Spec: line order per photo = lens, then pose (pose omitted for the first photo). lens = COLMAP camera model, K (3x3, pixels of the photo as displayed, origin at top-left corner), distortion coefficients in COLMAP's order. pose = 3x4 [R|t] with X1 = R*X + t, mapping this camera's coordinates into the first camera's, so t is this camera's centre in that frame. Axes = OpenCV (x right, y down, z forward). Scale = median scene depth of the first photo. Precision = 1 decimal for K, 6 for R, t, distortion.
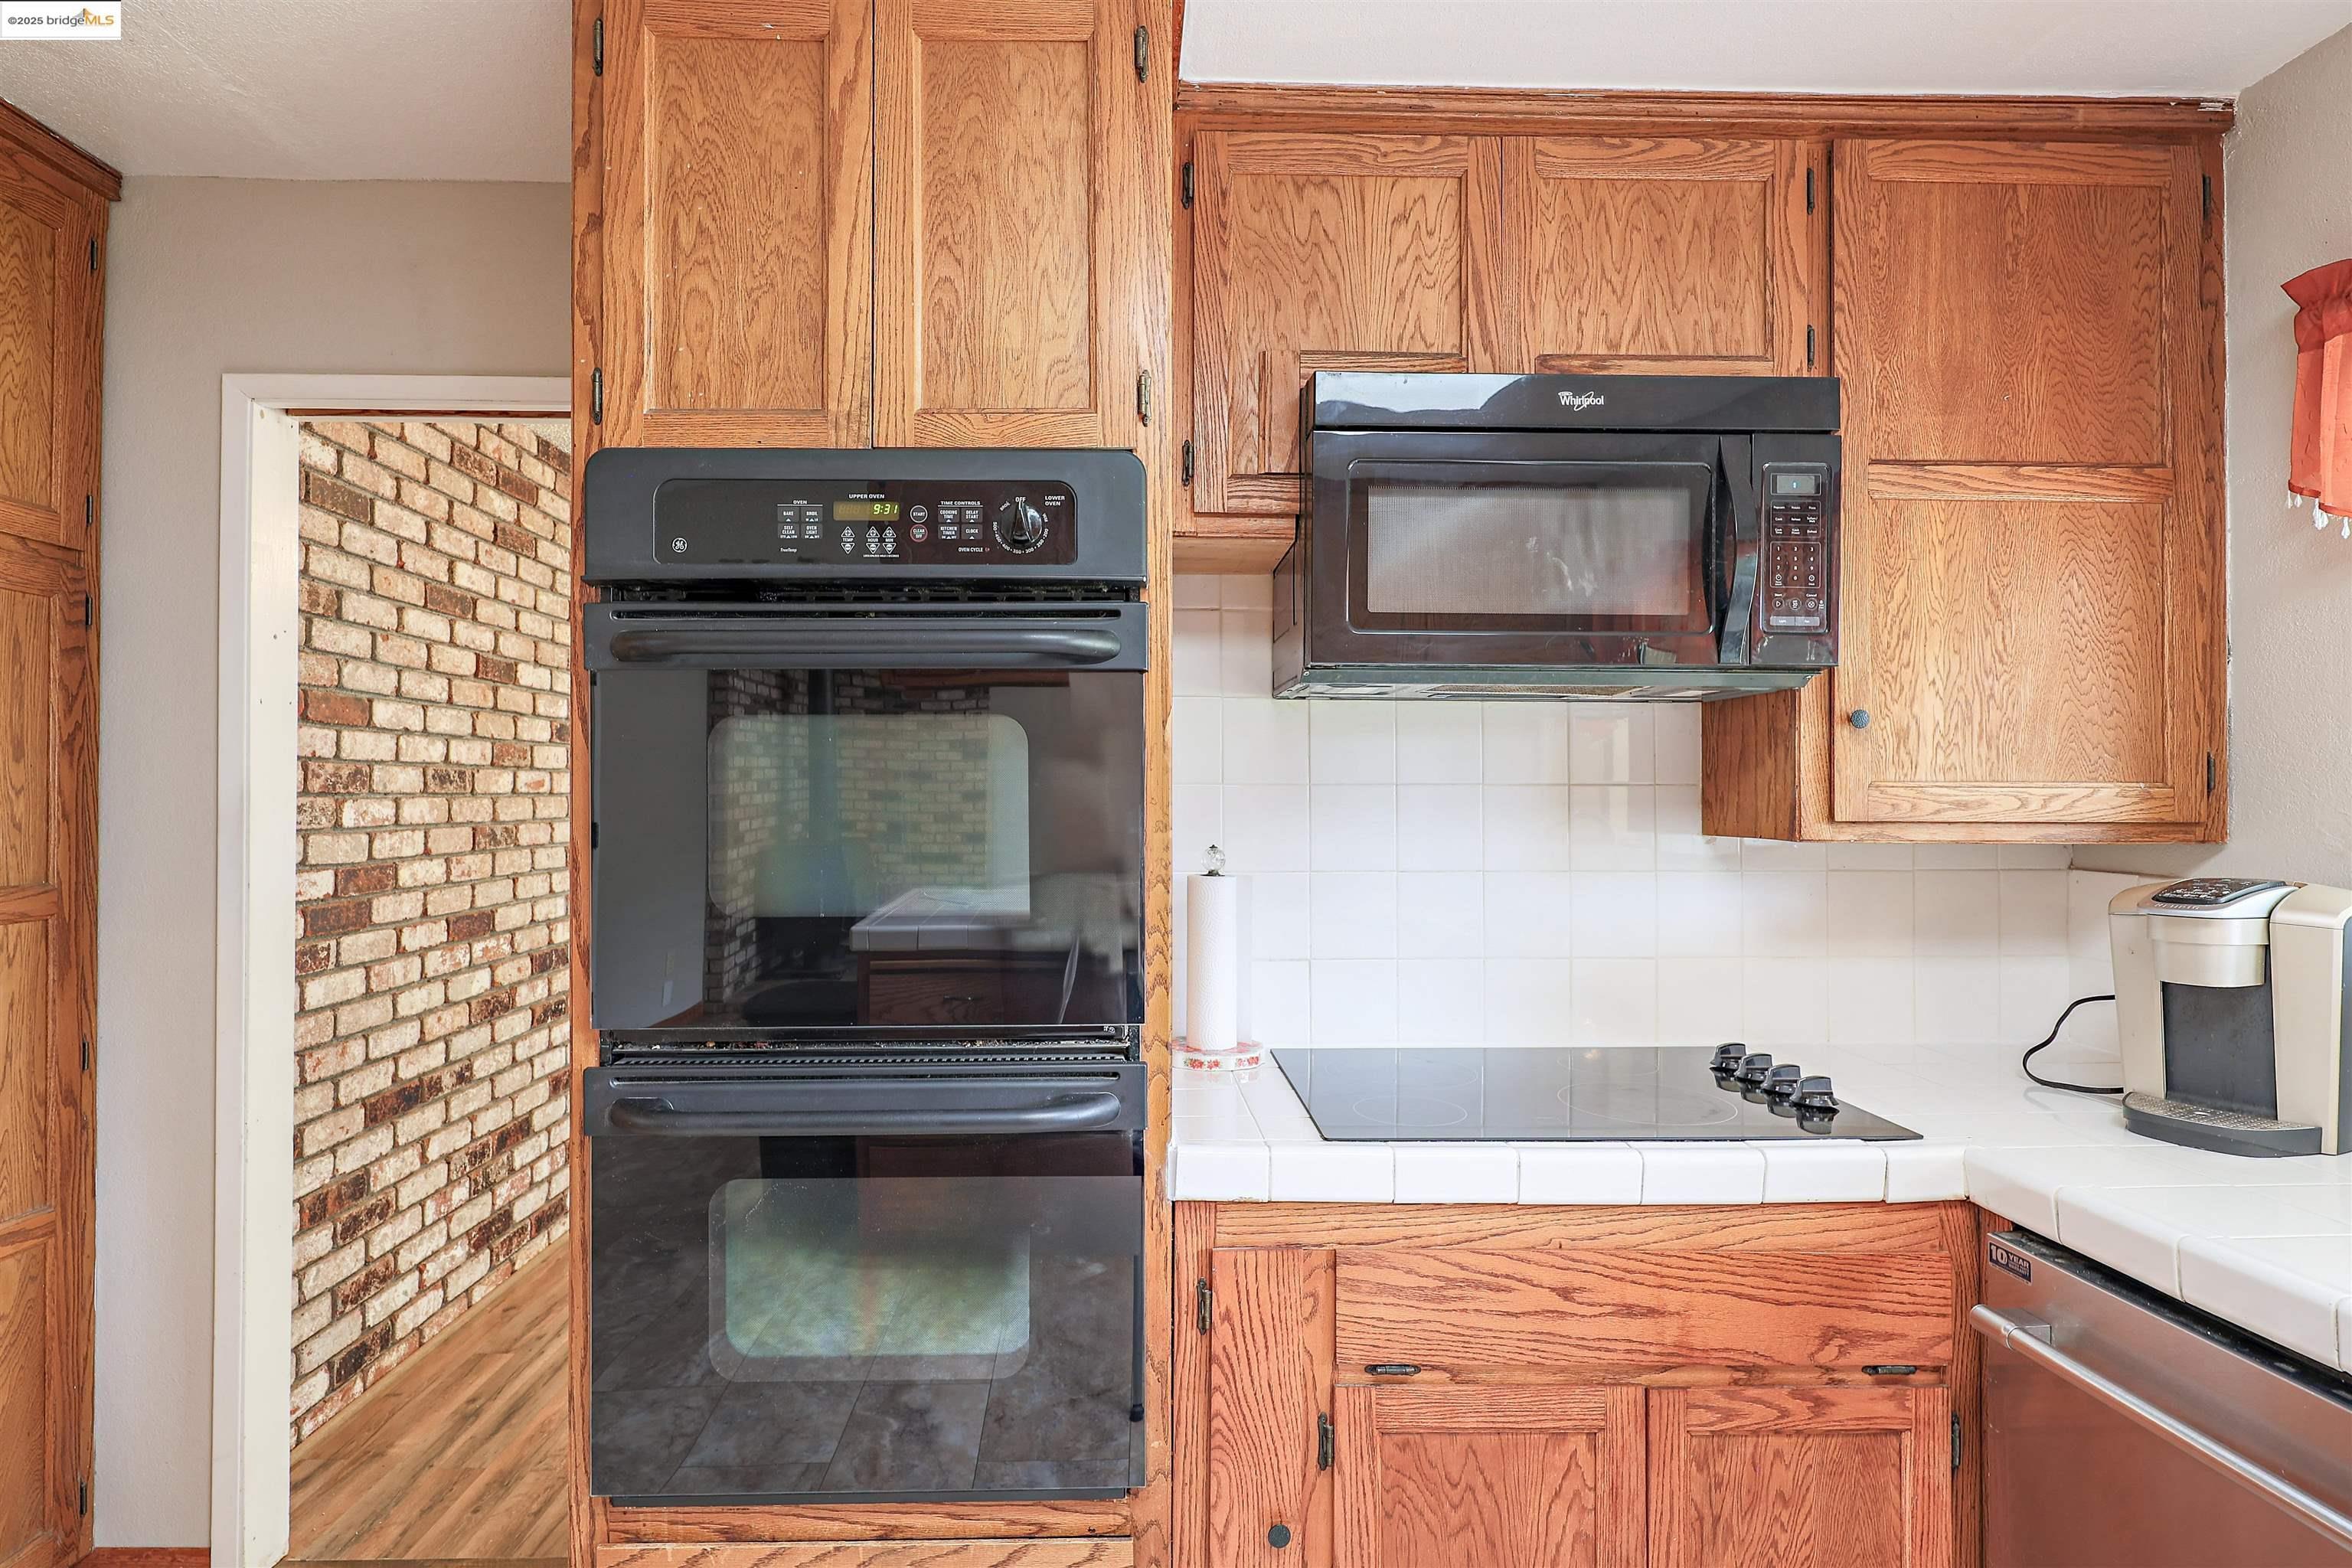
lens RADIAL K [[1203.7, 0, 1144.7], [0, 1203.7, 783.1], [0, 0, 1]] dist [0.002225, 0.000368]
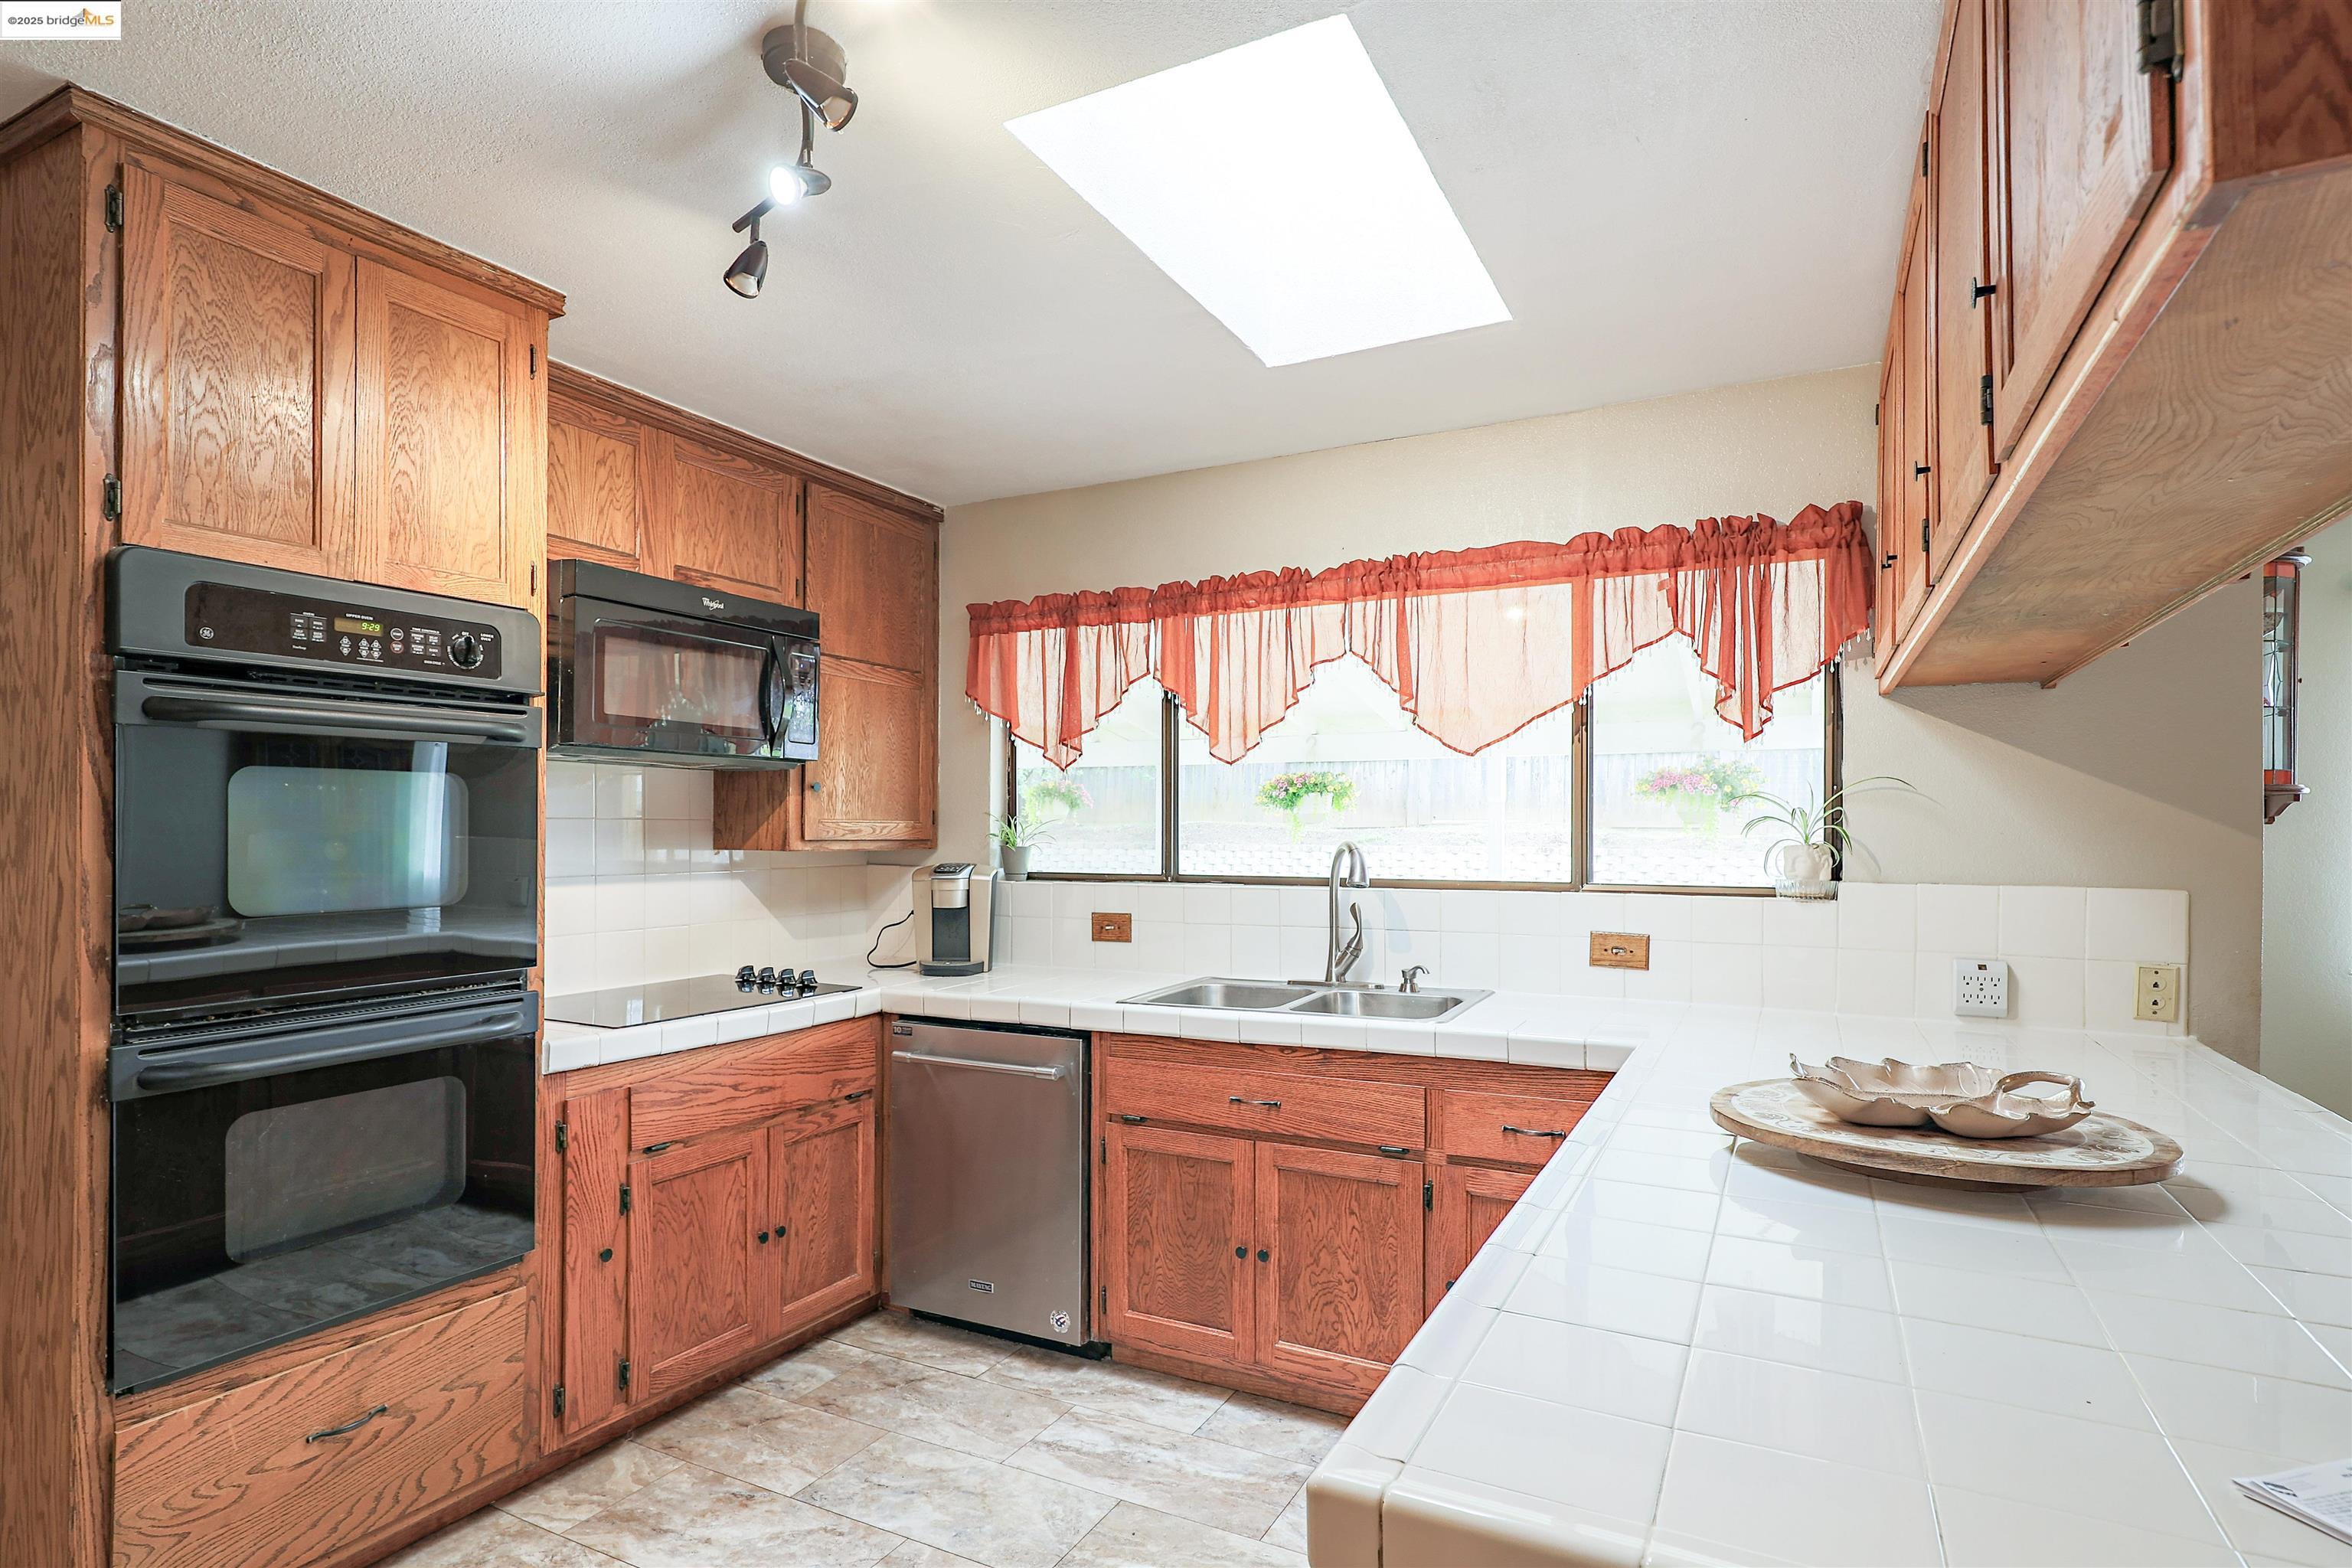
lens RADIAL K [[1195.9, 0, 1206.5], [0, 1195.9, 831.3], [0, 0, 1]] dist [0.005049, 0.000488]
pose [[0.460368, -0.001496, 0.887727, -0.989515], [-0.014114, 0.999860, 0.009004, -0.009939], [-0.887616, -0.016674, 0.460282, -0.529455]]
